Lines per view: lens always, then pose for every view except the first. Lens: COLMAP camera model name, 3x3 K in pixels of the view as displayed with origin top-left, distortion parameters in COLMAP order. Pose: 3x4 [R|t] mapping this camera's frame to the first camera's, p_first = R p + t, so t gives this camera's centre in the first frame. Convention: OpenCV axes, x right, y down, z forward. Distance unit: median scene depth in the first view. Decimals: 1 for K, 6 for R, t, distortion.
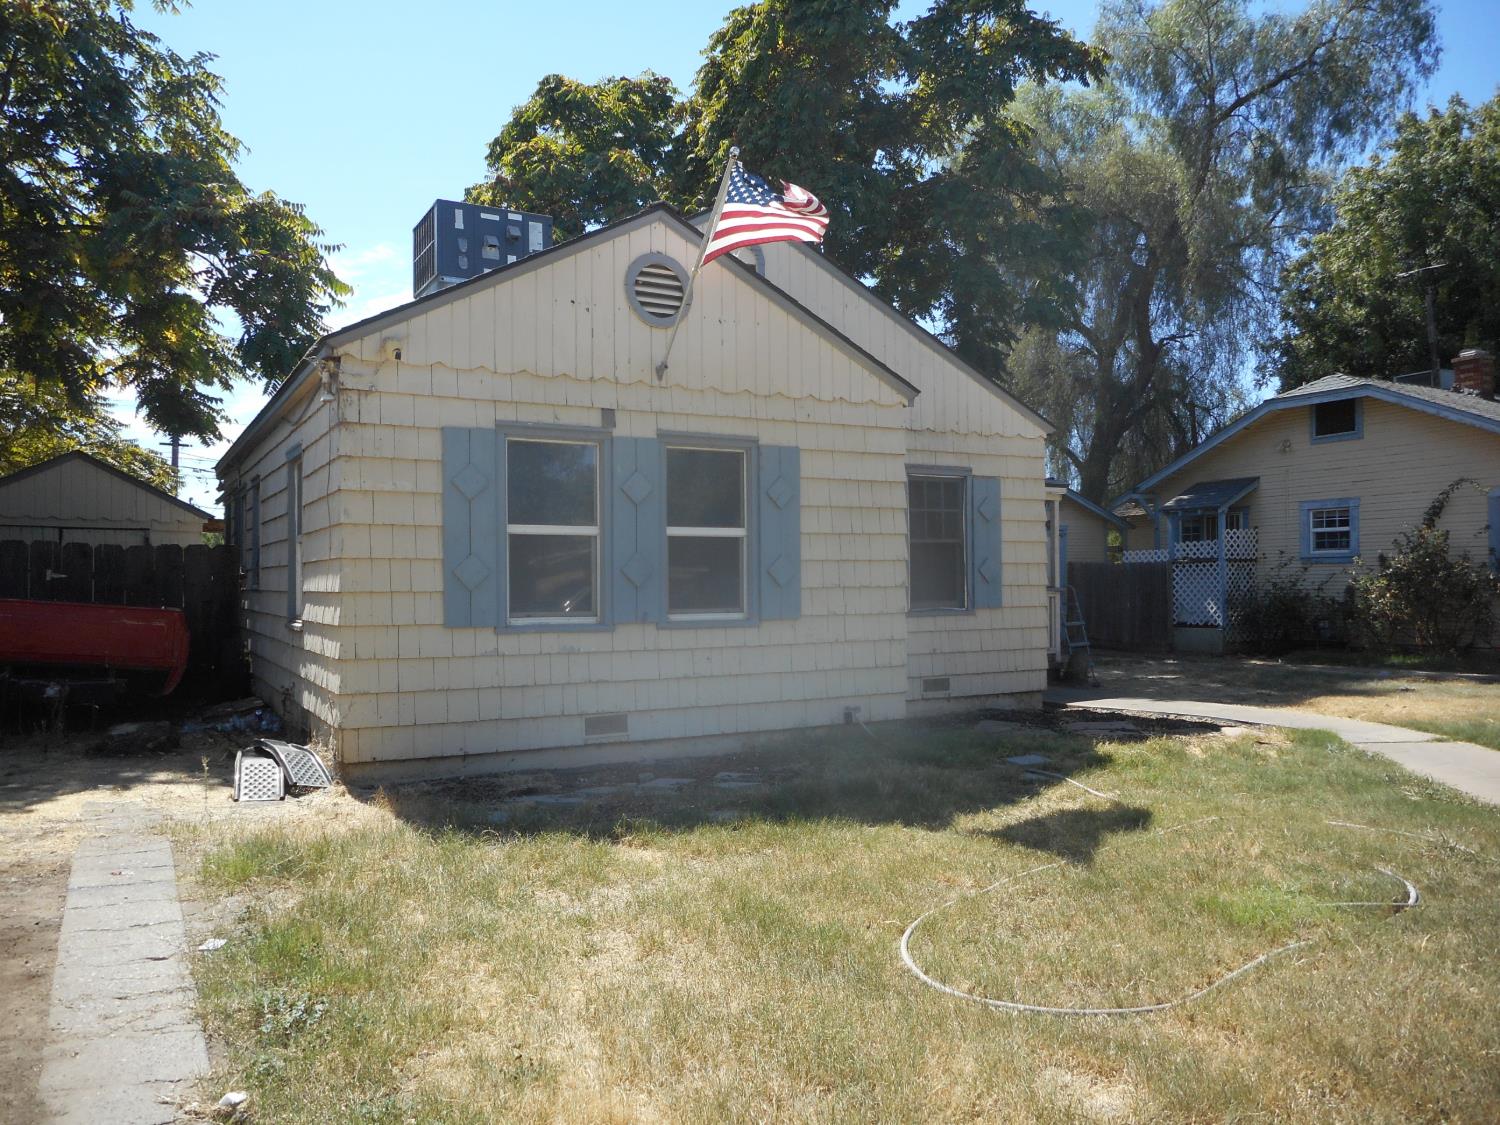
lens RADIAL K [[1100.8, 0, 750.0], [0, 1100.8, 562.5], [0, 0, 1]] dist [0.001540, 0.000863]
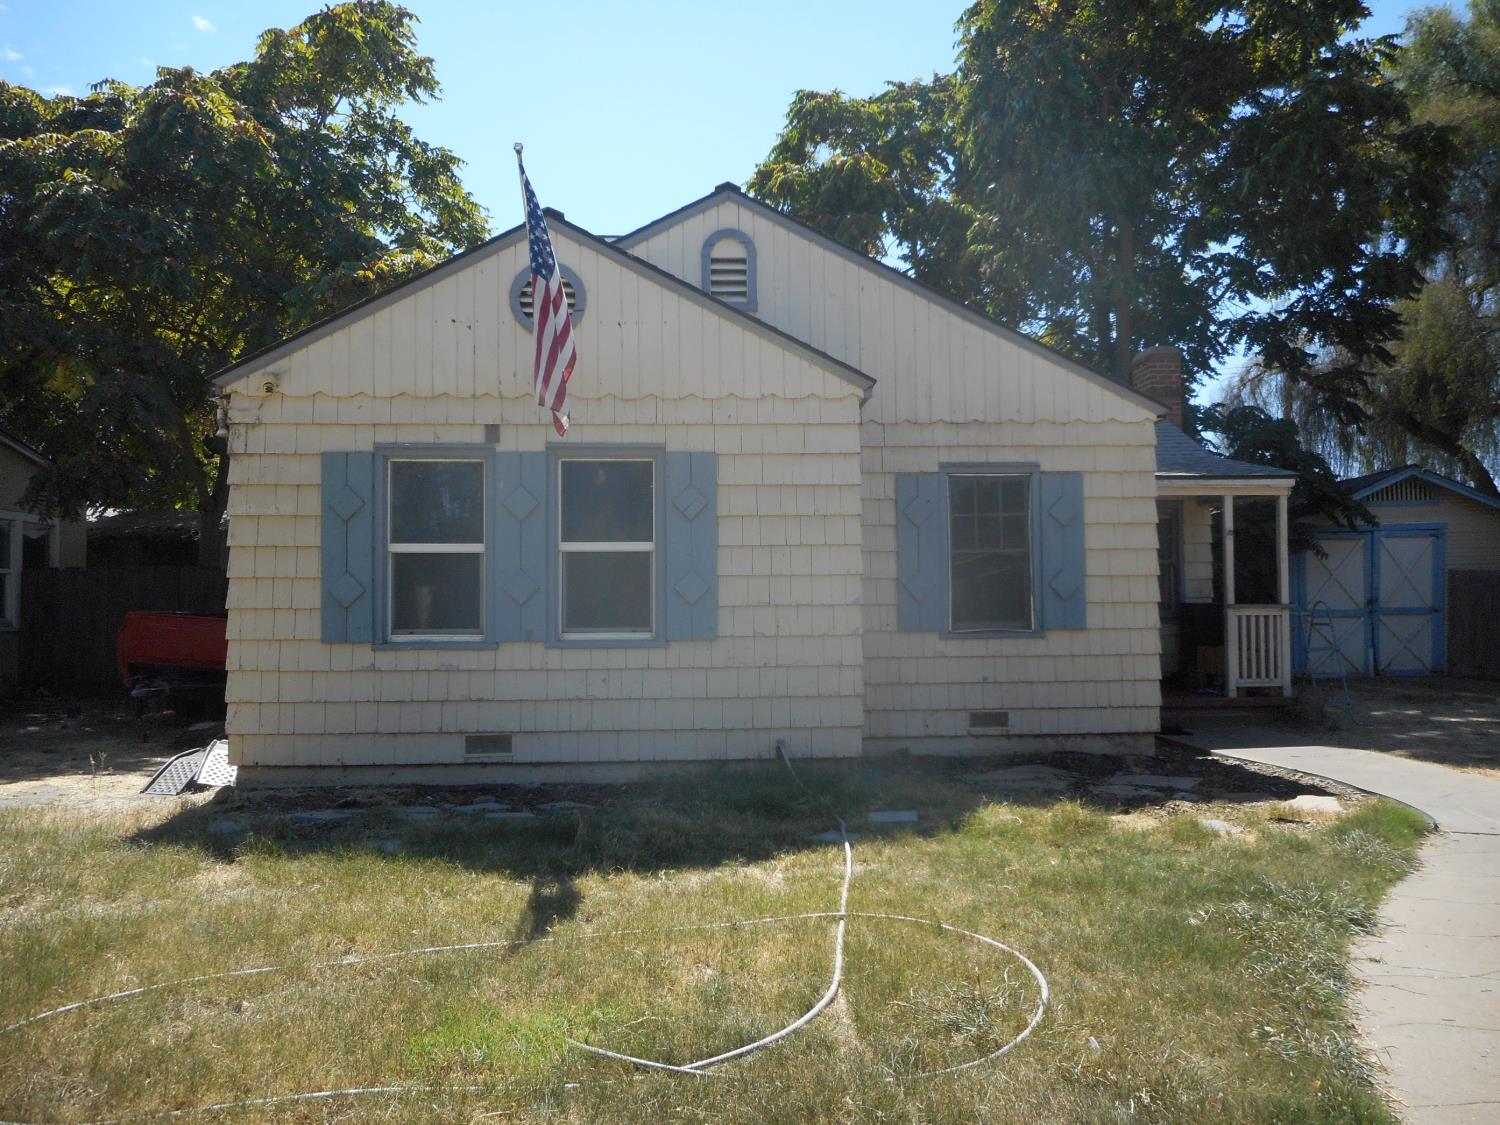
lens RADIAL K [[1099.9, 0, 750.0], [0, 1099.9, 562.5], [0, 0, 1]] dist [0.000084, -0.000924]
pose [[0.904892, -0.012523, -0.425457, 0.495691], [0.007611, 0.999883, -0.013243, -0.000658], [0.425573, 0.008745, 0.904882, 0.202399]]
